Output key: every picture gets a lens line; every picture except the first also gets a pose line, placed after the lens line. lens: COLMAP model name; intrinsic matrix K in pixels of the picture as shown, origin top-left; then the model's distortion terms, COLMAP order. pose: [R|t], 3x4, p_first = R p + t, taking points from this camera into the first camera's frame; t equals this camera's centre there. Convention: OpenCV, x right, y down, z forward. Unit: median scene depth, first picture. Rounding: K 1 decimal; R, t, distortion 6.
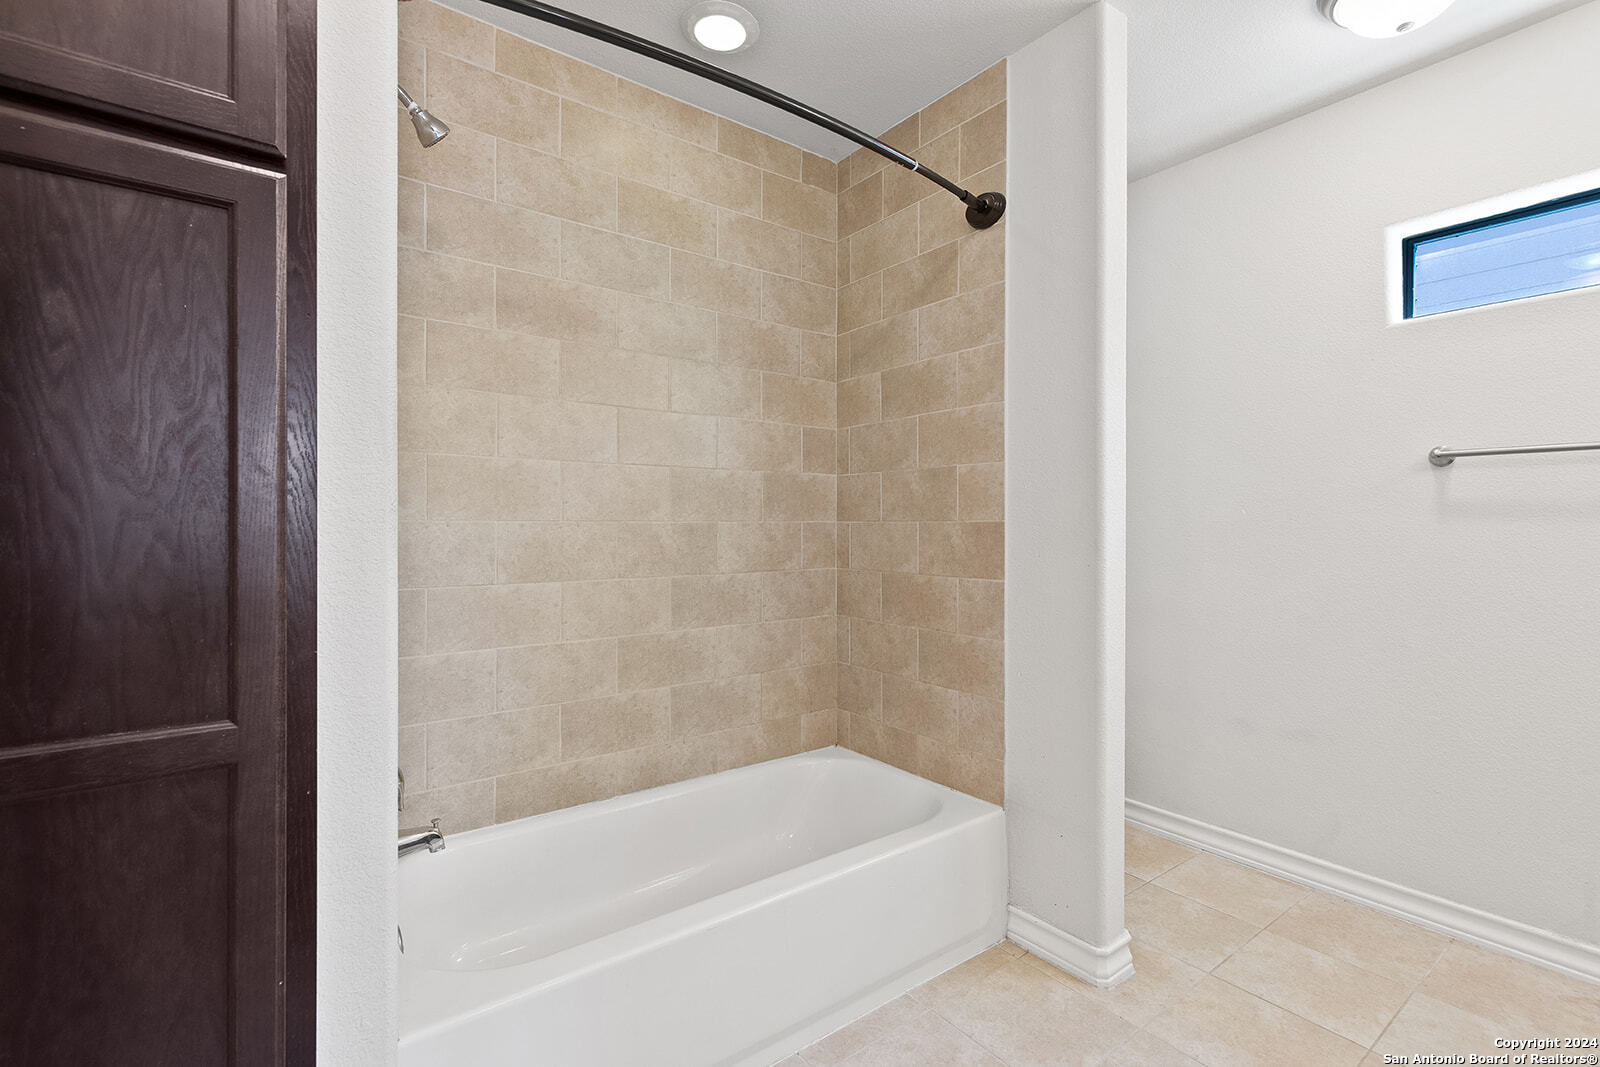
lens RADIAL K [[722.0, 0, 800.0], [0, 722.0, 533.5], [0, 0, 1]] dist [0.004141, 0.000719]
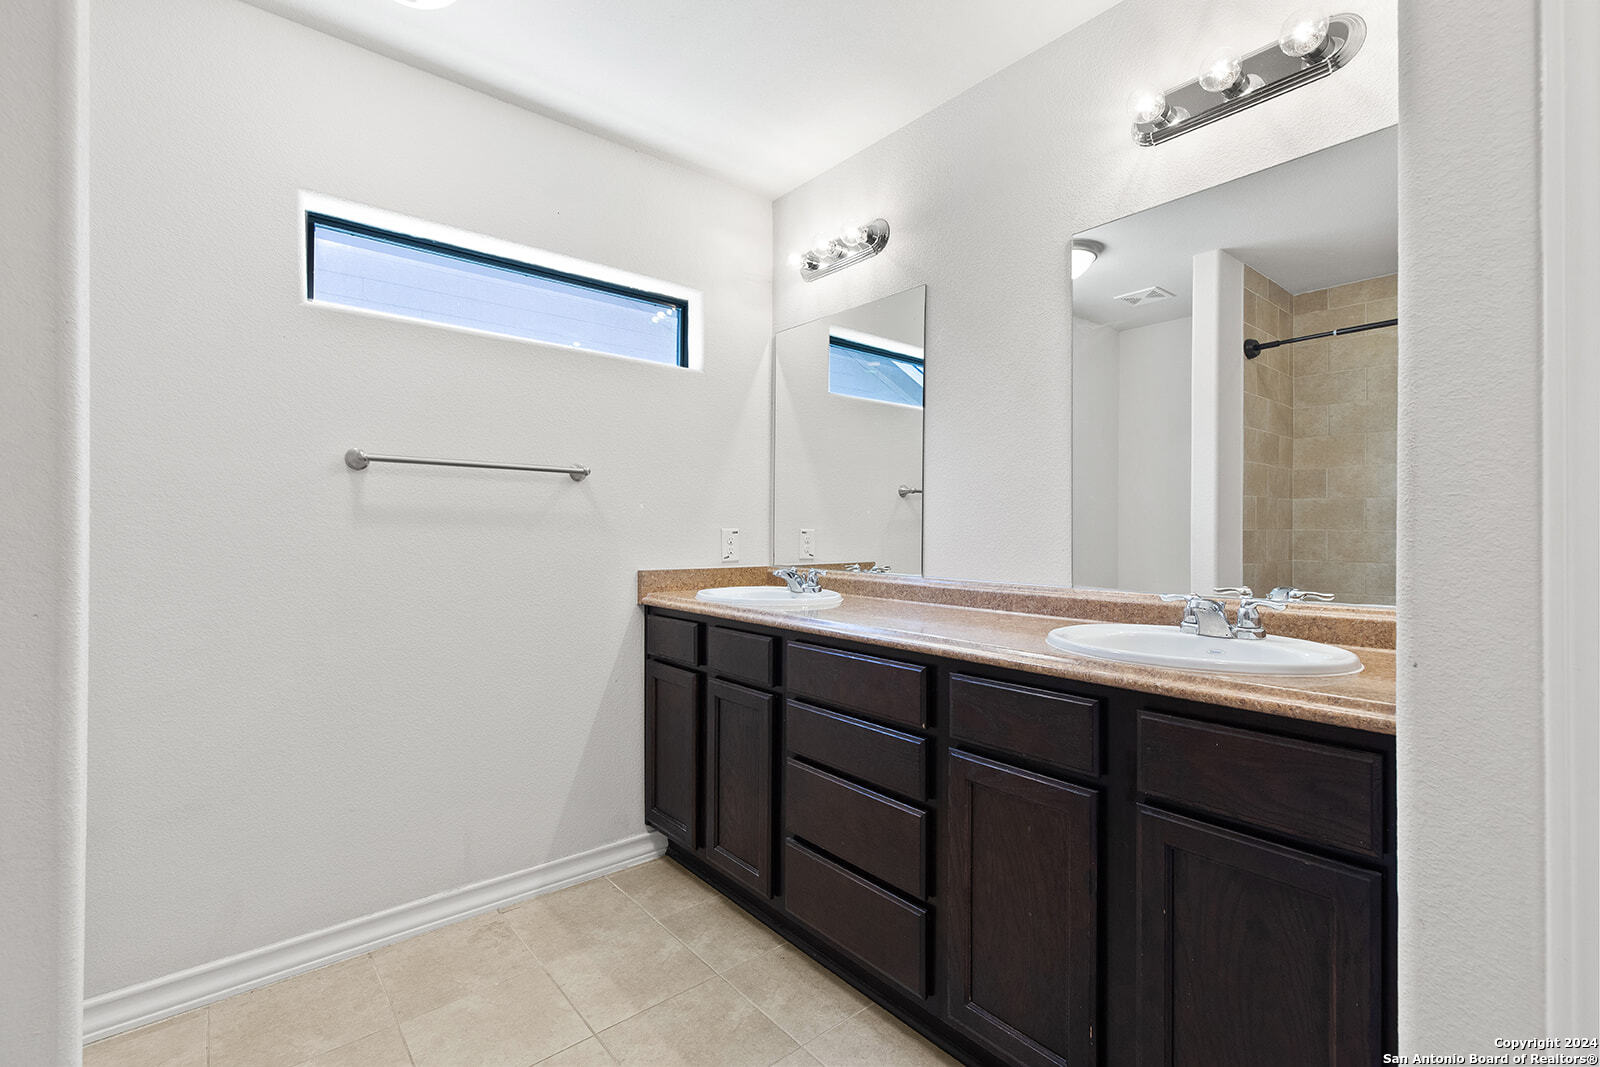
lens RADIAL K [[722.0, 0, 800.0], [0, 722.0, 533.5], [0, 0, 1]] dist [0.004141, 0.000719]
pose [[-0.080725, 0.000090, 0.996736, -0.116141], [0.007182, 0.999974, 0.000491, -0.002858], [-0.996711, 0.007198, -0.080723, 0.489408]]
